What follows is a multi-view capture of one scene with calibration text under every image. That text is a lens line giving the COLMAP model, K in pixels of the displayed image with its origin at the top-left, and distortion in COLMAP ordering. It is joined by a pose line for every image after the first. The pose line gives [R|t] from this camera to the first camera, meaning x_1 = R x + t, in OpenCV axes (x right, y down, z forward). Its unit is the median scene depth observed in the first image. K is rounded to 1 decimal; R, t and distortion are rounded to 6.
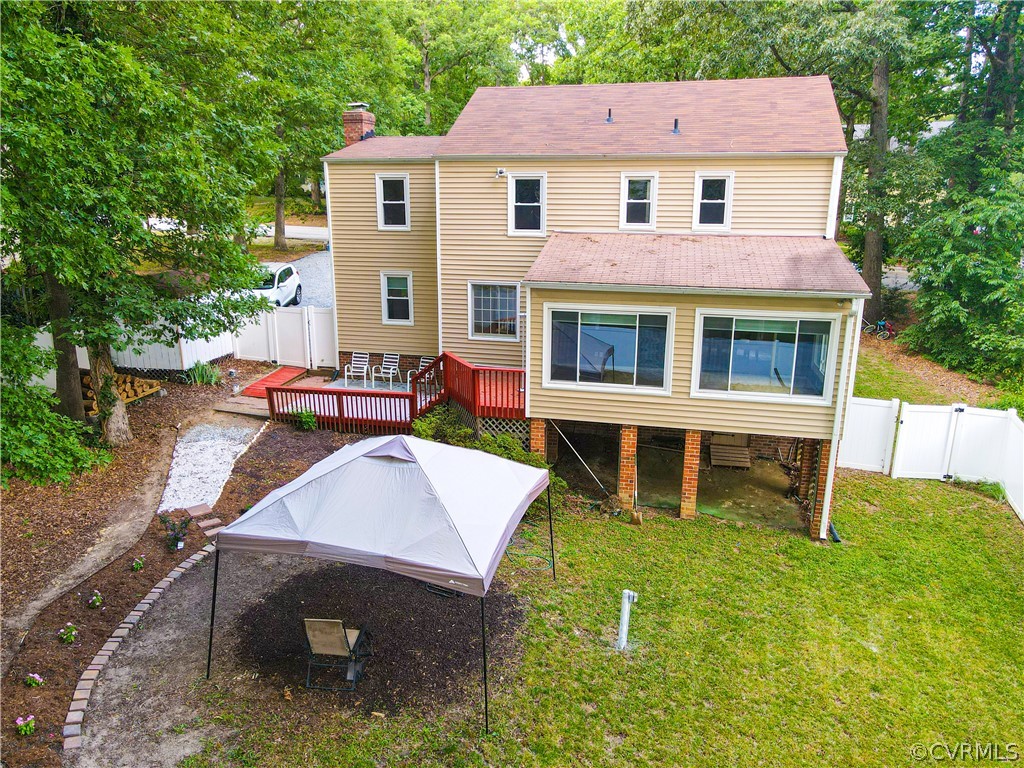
lens RADIAL K [[739.1, 0, 512.0], [0, 739.1, 384.0], [0, 0, 1]] dist [-0.008361, 0.004346]
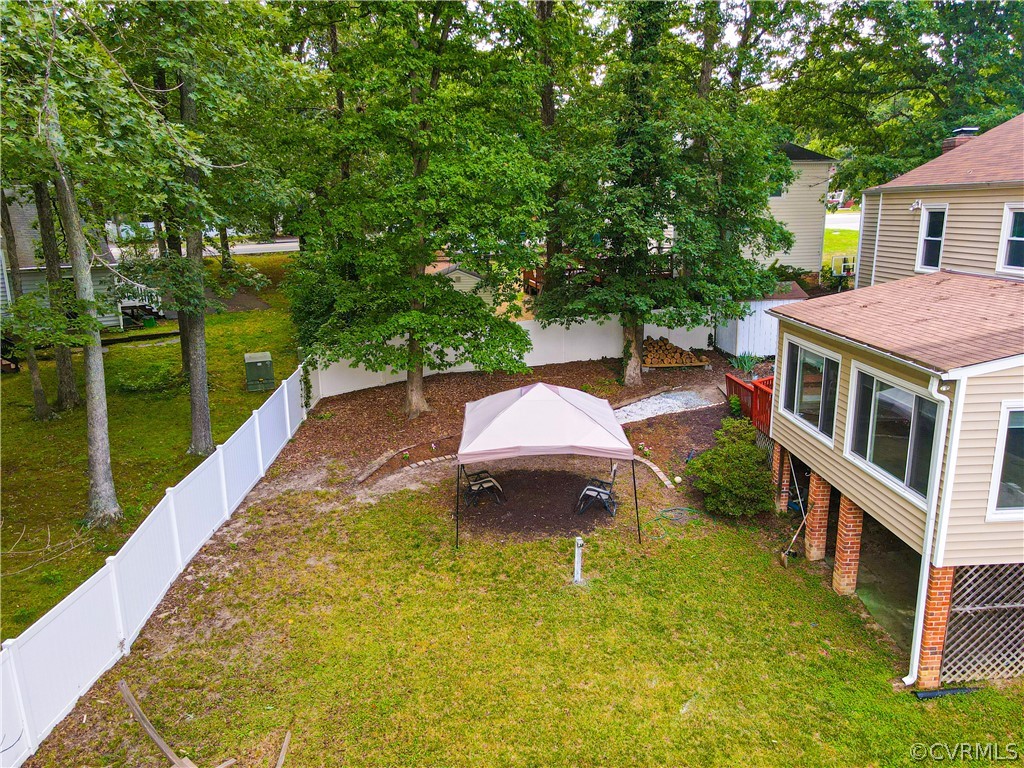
lens RADIAL K [[739.1, 0, 512.0], [0, 739.1, 384.0], [0, 0, 1]] dist [-0.008361, 0.004346]
pose [[0.291037, 0.214395, -0.932380, 0.856860], [-0.232117, 0.961272, 0.148585, -0.095542], [0.928127, 0.173177, 0.329531, 0.278916]]
